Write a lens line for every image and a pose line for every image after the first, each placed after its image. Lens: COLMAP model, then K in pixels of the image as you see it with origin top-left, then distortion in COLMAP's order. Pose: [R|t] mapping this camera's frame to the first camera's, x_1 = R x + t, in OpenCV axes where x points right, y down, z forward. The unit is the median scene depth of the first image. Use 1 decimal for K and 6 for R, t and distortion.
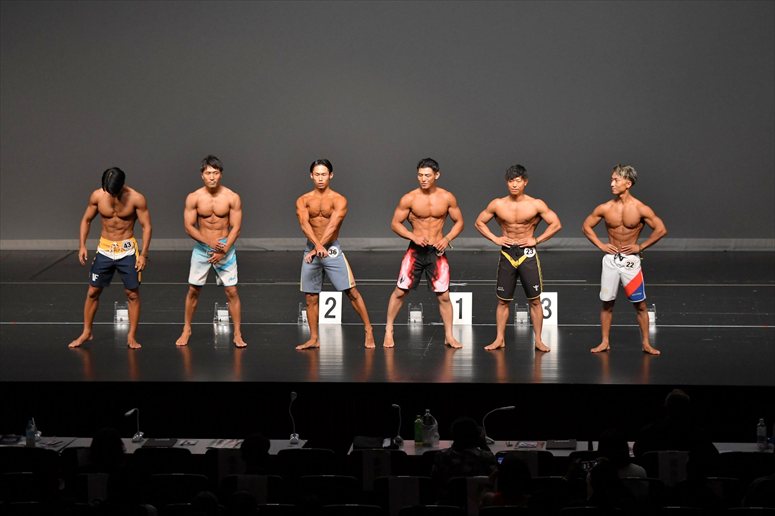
lens RADIAL K [[2824.2, 0, 374.9], [0, 2824.2, 285.9], [0, 0, 1]] dist [0.594051, 0.000000]
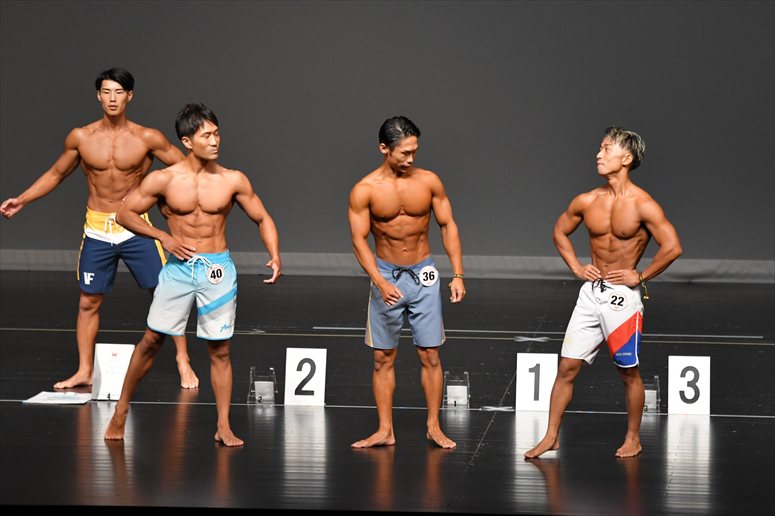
lens RADIAL K [[5198.6, 0, 383.3], [0, 5198.6, 257.2], [0, 0, 1]] dist [1.841236, 0.000000]
pose [[0.991445, 0.015318, -0.129620, 0.134881], [-0.017531, 0.999719, -0.015946, 0.000248], [0.129340, 0.018082, 0.991435, -0.041718]]
